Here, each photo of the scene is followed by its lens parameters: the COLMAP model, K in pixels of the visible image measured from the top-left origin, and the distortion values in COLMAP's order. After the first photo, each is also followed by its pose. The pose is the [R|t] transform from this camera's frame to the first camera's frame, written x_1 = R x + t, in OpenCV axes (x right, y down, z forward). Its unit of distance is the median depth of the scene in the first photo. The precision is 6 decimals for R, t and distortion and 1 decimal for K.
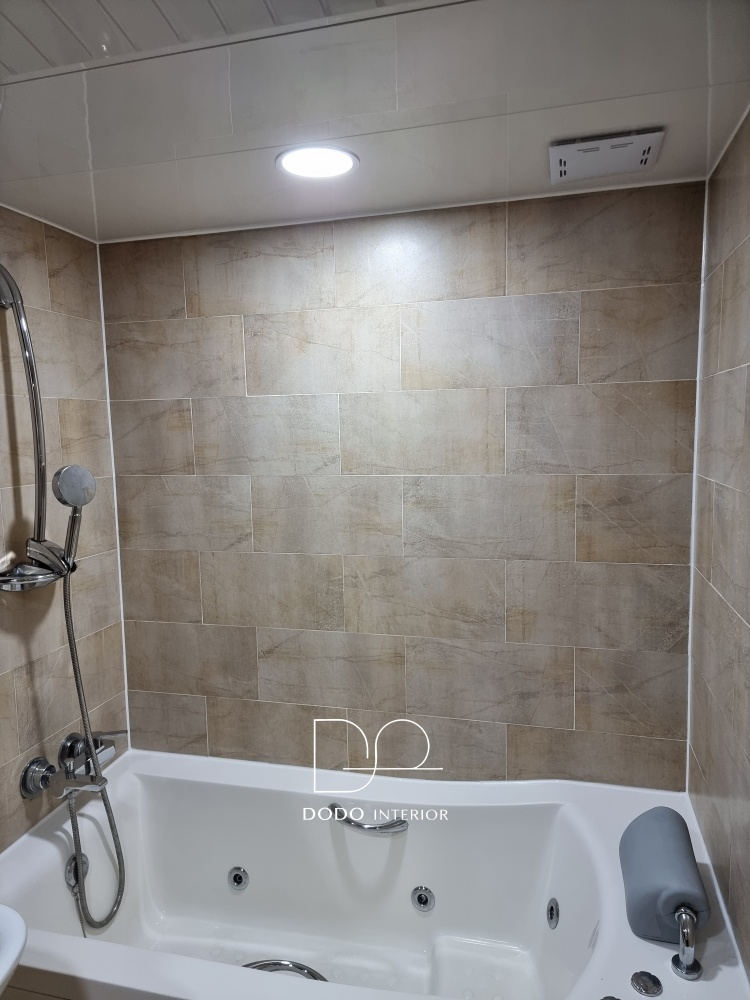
lens RADIAL K [[693.1, 0, 365.4], [0, 693.1, 509.5], [0, 0, 1]] dist [0.061758, -0.028001]
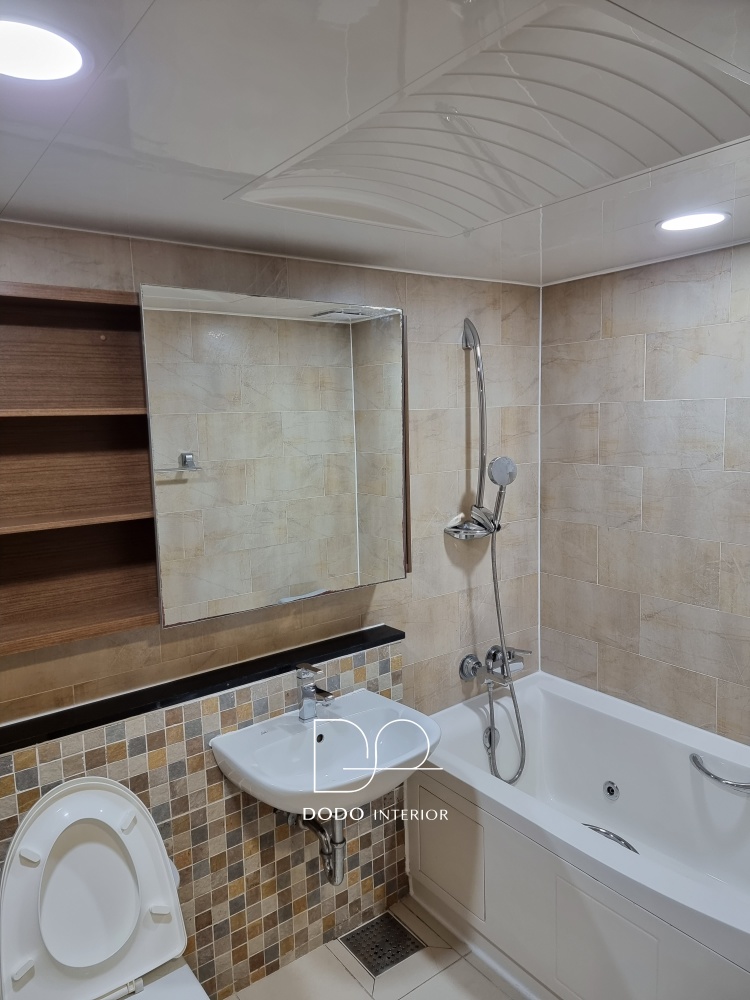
lens RADIAL K [[693.1, 0, 376.6], [0, 693.1, 499.5], [0, 0, 1]] dist [0.061758, -0.028001]
pose [[0.787274, 0.076659, -0.611820, 0.219649], [-0.059230, 0.997055, 0.048713, -0.025332], [0.613753, -0.002113, 0.789496, -0.239015]]
